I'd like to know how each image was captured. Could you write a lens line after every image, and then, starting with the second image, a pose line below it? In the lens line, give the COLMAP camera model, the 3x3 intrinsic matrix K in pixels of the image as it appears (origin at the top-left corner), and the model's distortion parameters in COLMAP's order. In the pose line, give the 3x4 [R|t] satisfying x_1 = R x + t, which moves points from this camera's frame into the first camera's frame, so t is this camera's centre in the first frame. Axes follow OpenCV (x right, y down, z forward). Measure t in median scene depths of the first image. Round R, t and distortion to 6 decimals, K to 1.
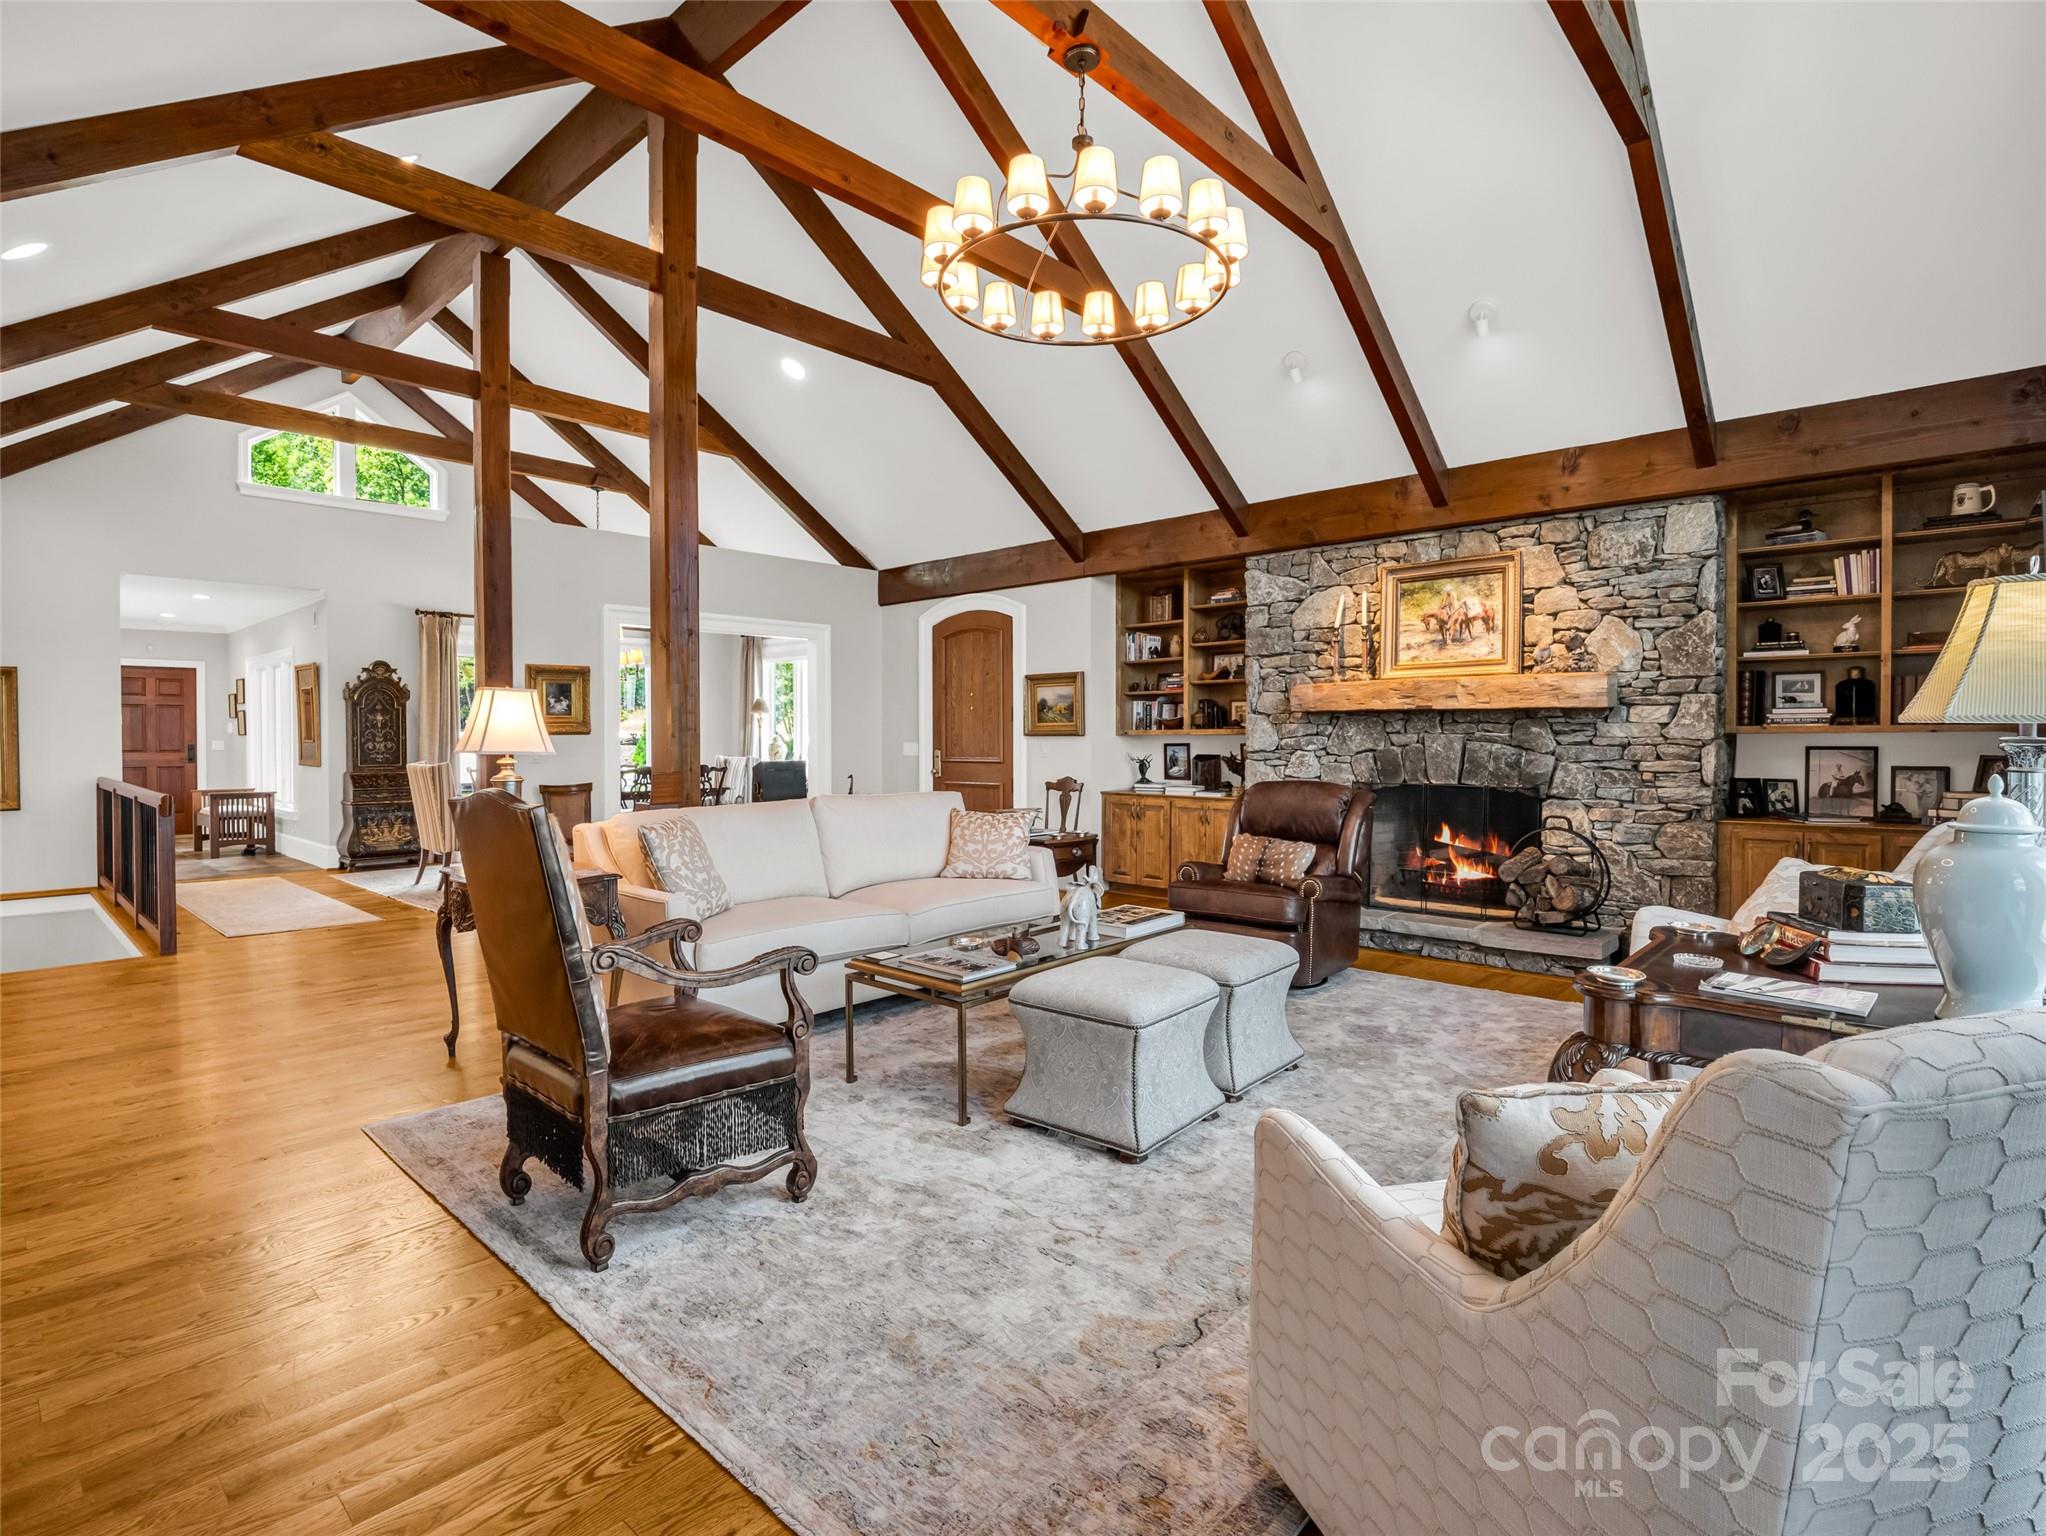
lens RADIAL K [[1004.3, 0, 1019.4], [0, 1004.3, 750.9], [0, 0, 1]] dist [-0.002654, -0.007065]
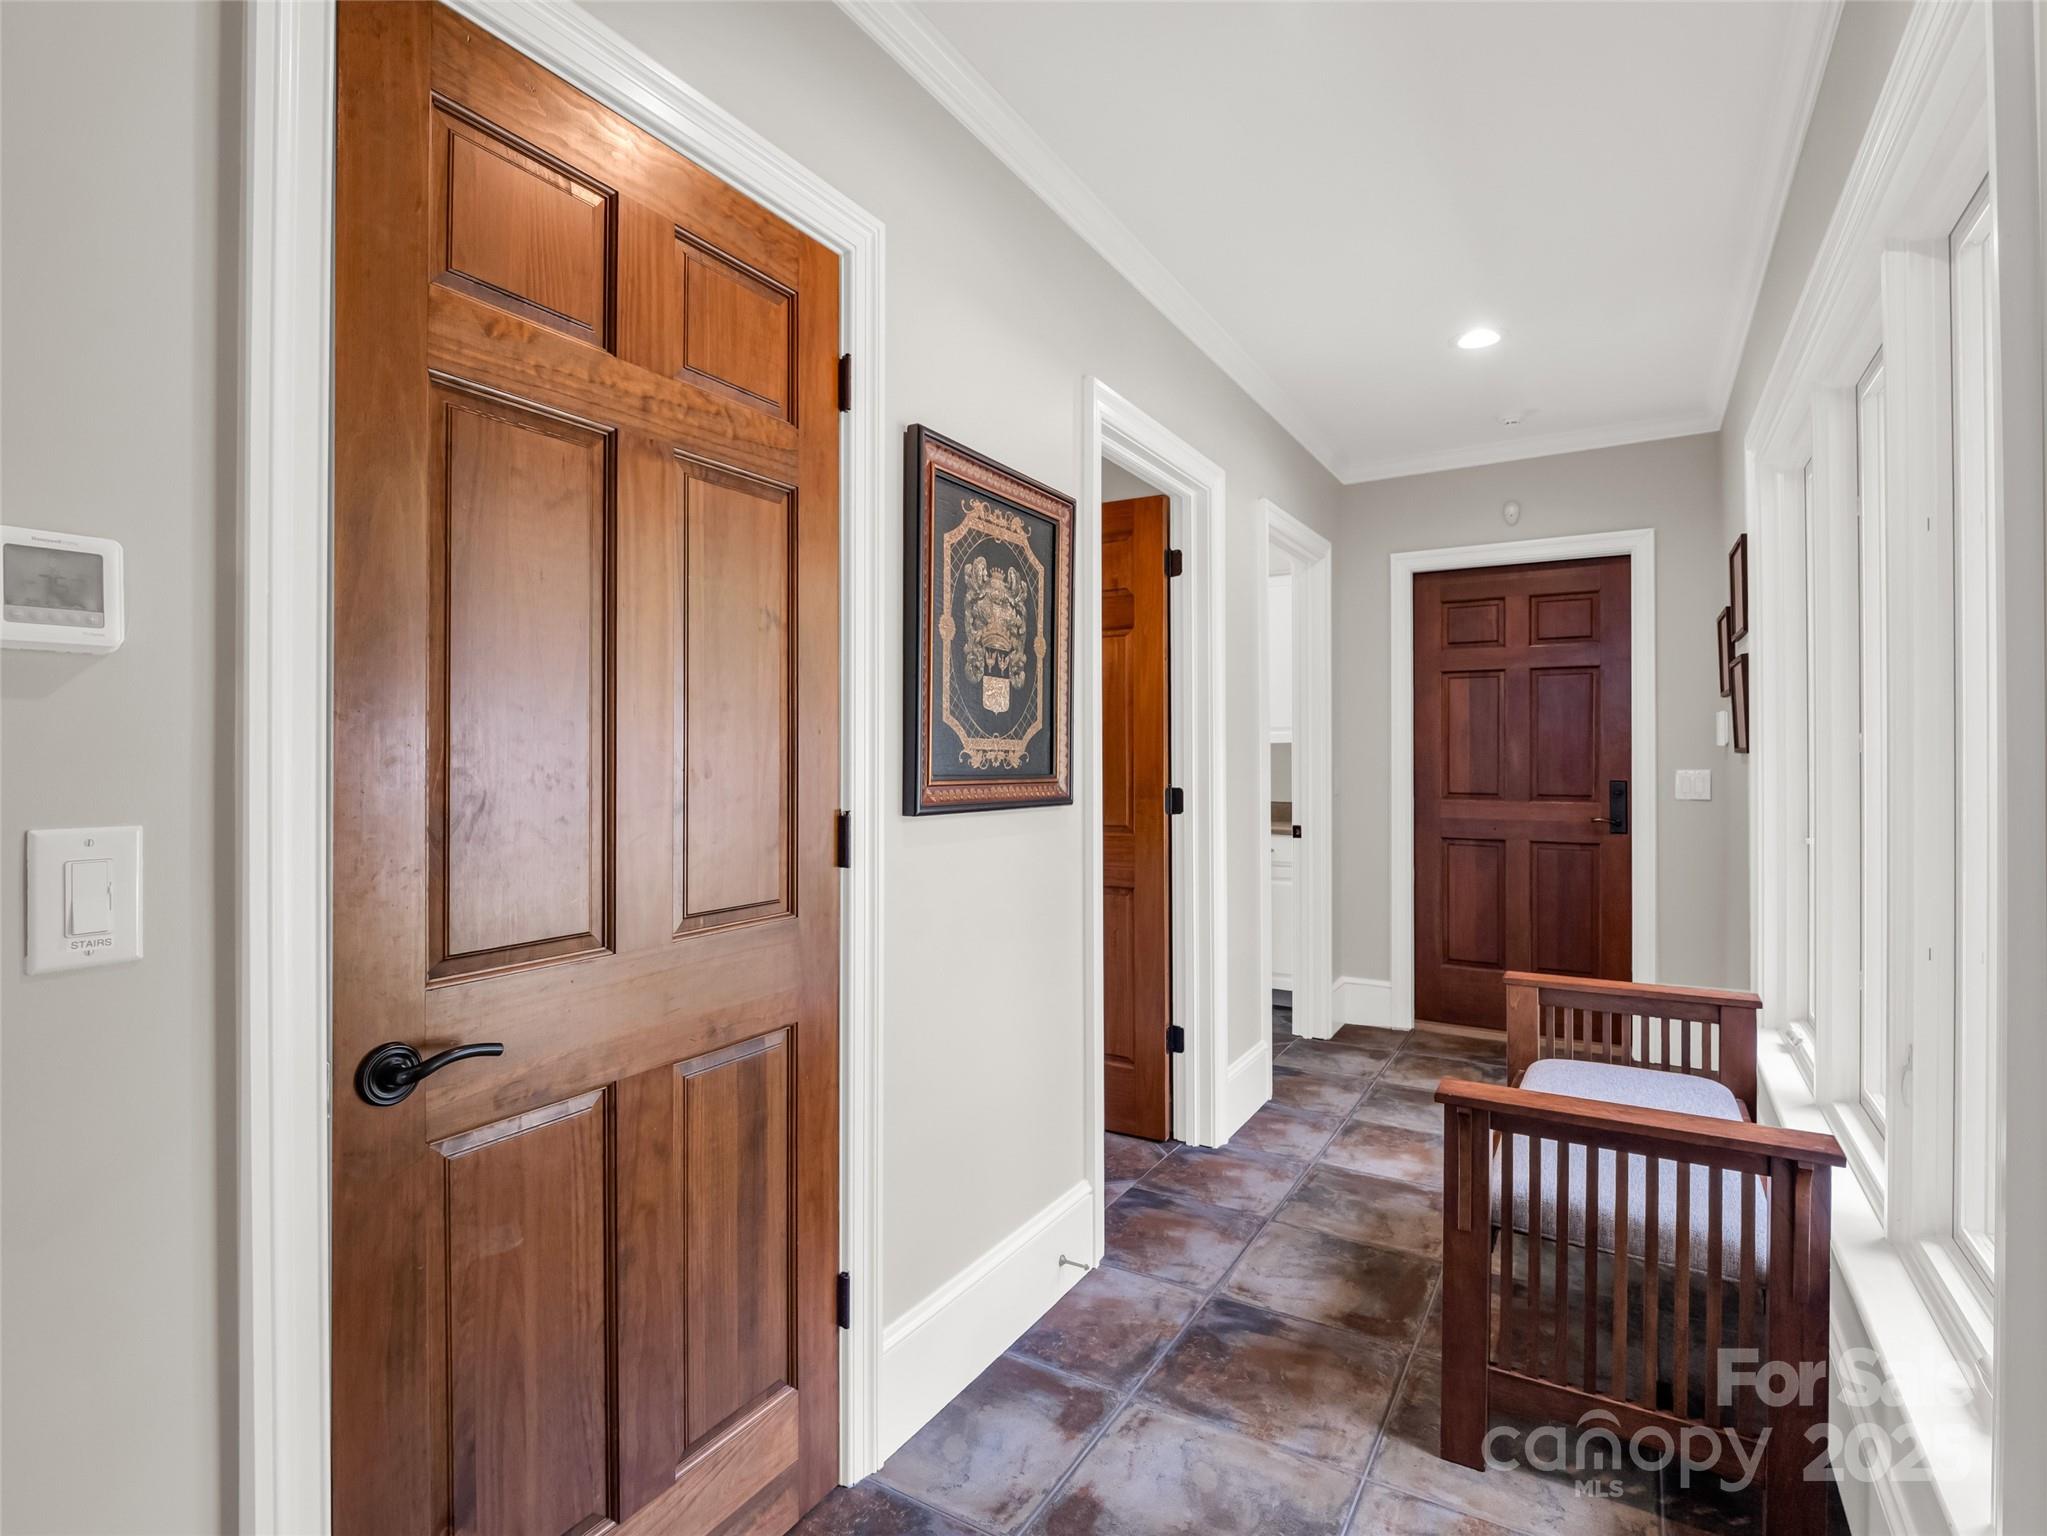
lens RADIAL K [[1012.8, 0, 1022.3], [0, 1012.8, 758.1], [0, 0, 1]] dist [0.000559, -0.000239]
pose [[0.208157, 0.002431, -0.978092, -0.659721], [-0.012468, 0.999922, -0.000168, -0.013670], [0.978016, 0.012230, 0.208171, 0.907828]]
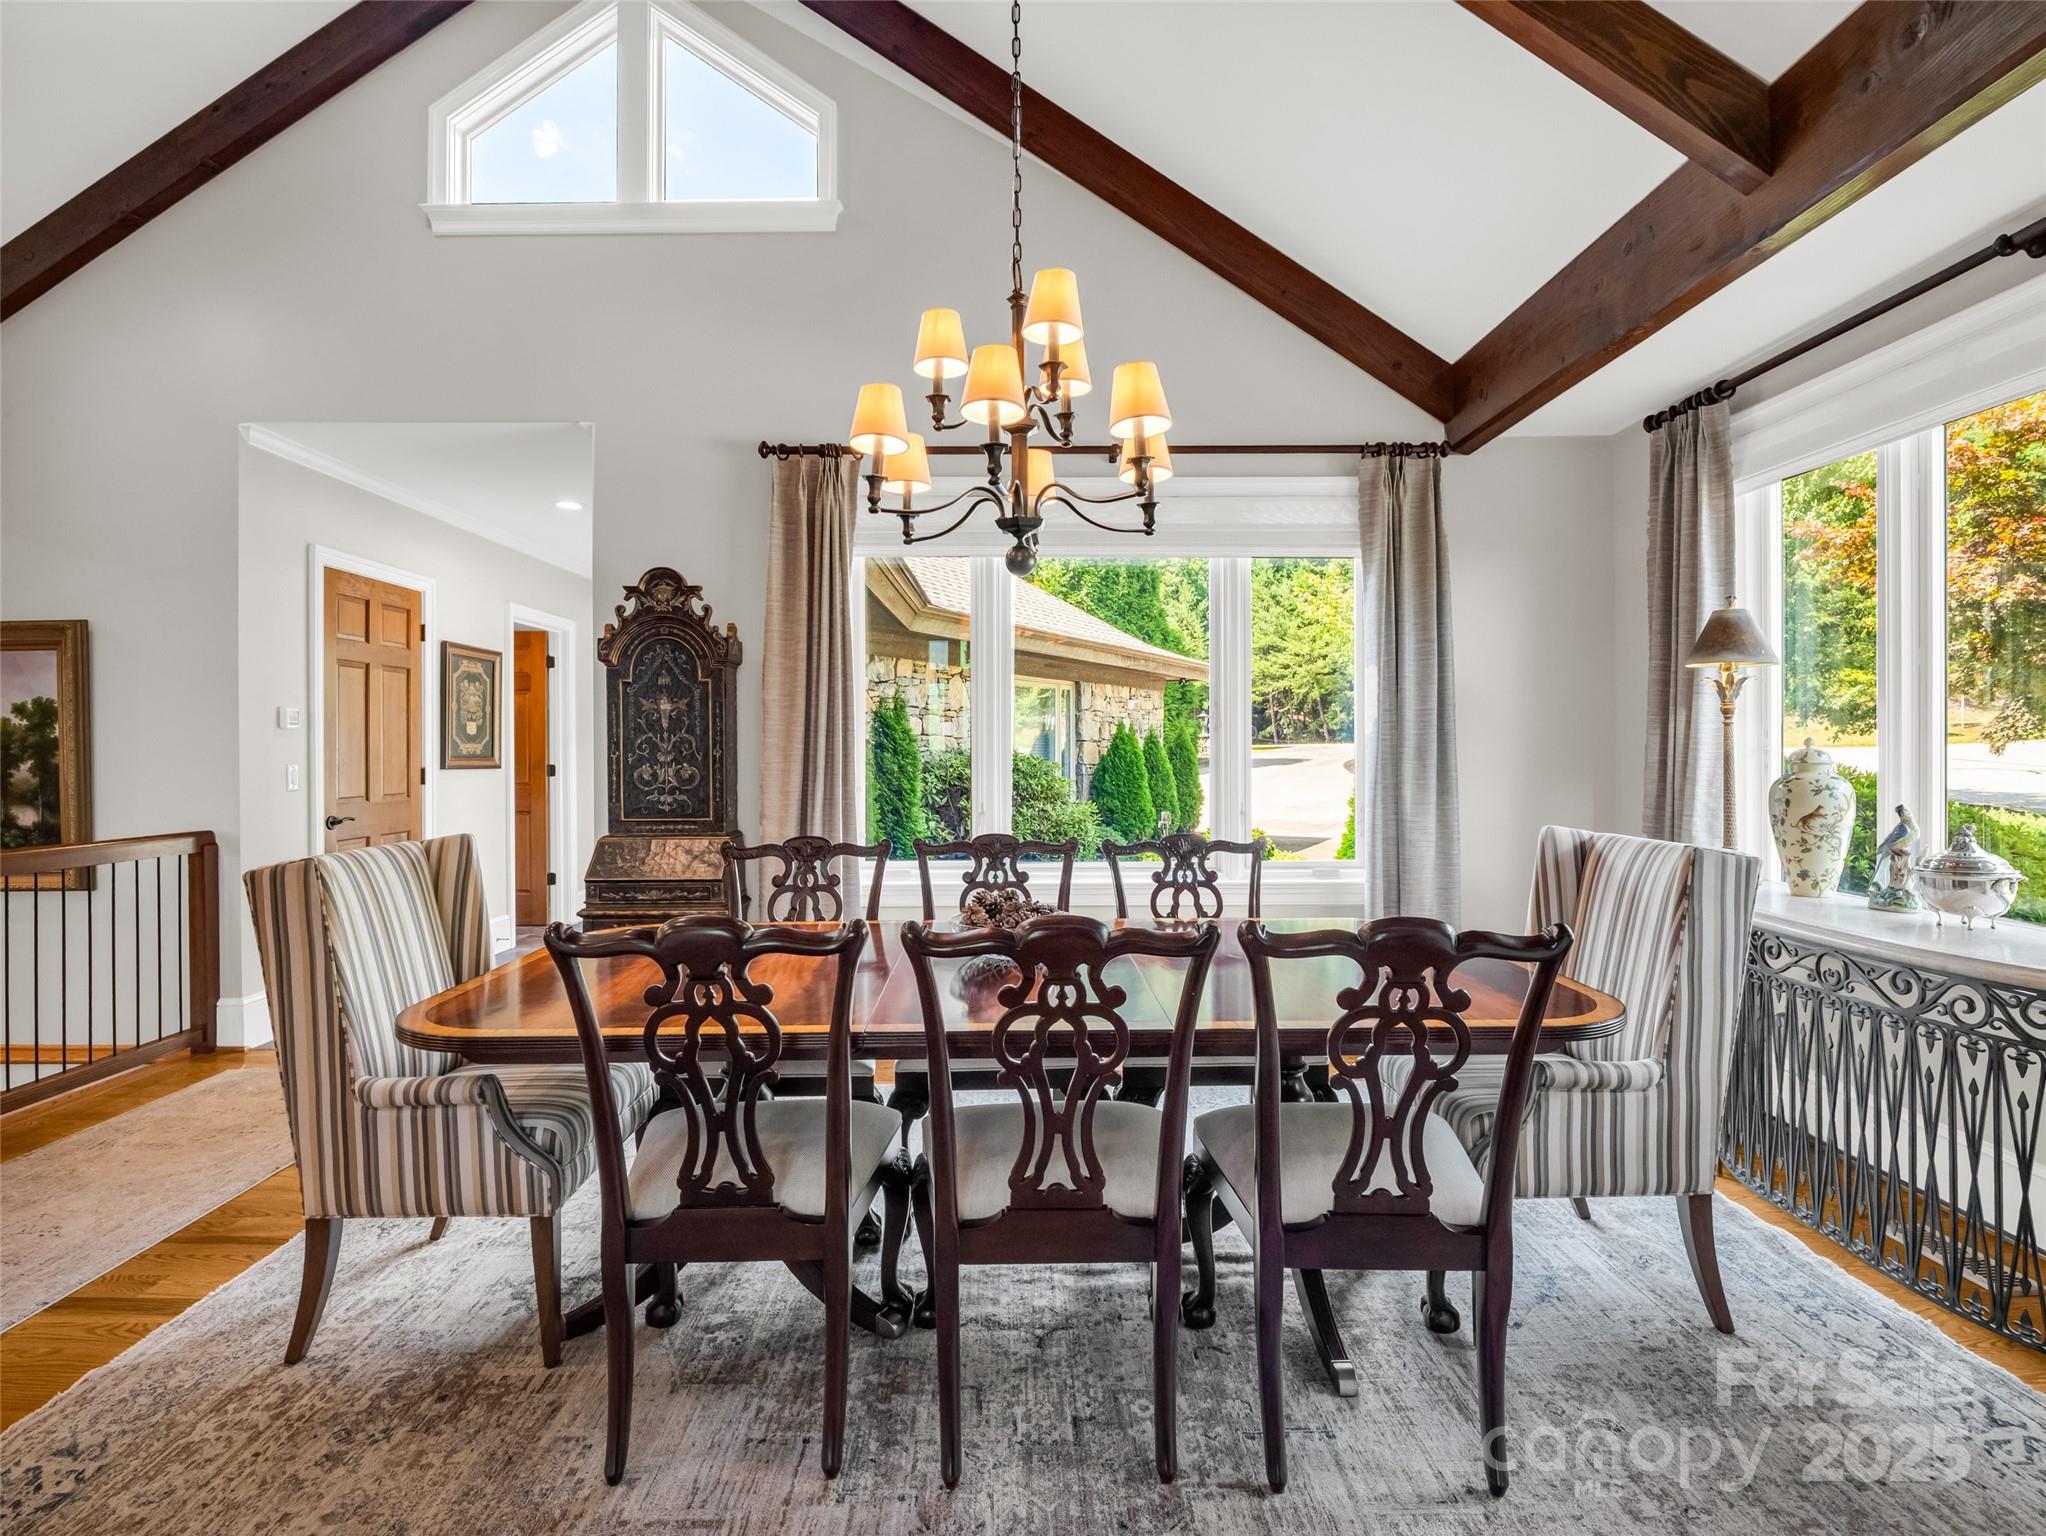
lens RADIAL K [[1004.3, 0, 1019.4], [0, 1004.3, 750.9], [0, 0, 1]] dist [-0.002654, -0.007065]
pose [[0.683745, 0.000034, -0.729721, -0.221477], [-0.008214, 0.999937, -0.007649, -0.011672], [0.729675, 0.011224, 0.683702, 0.779558]]
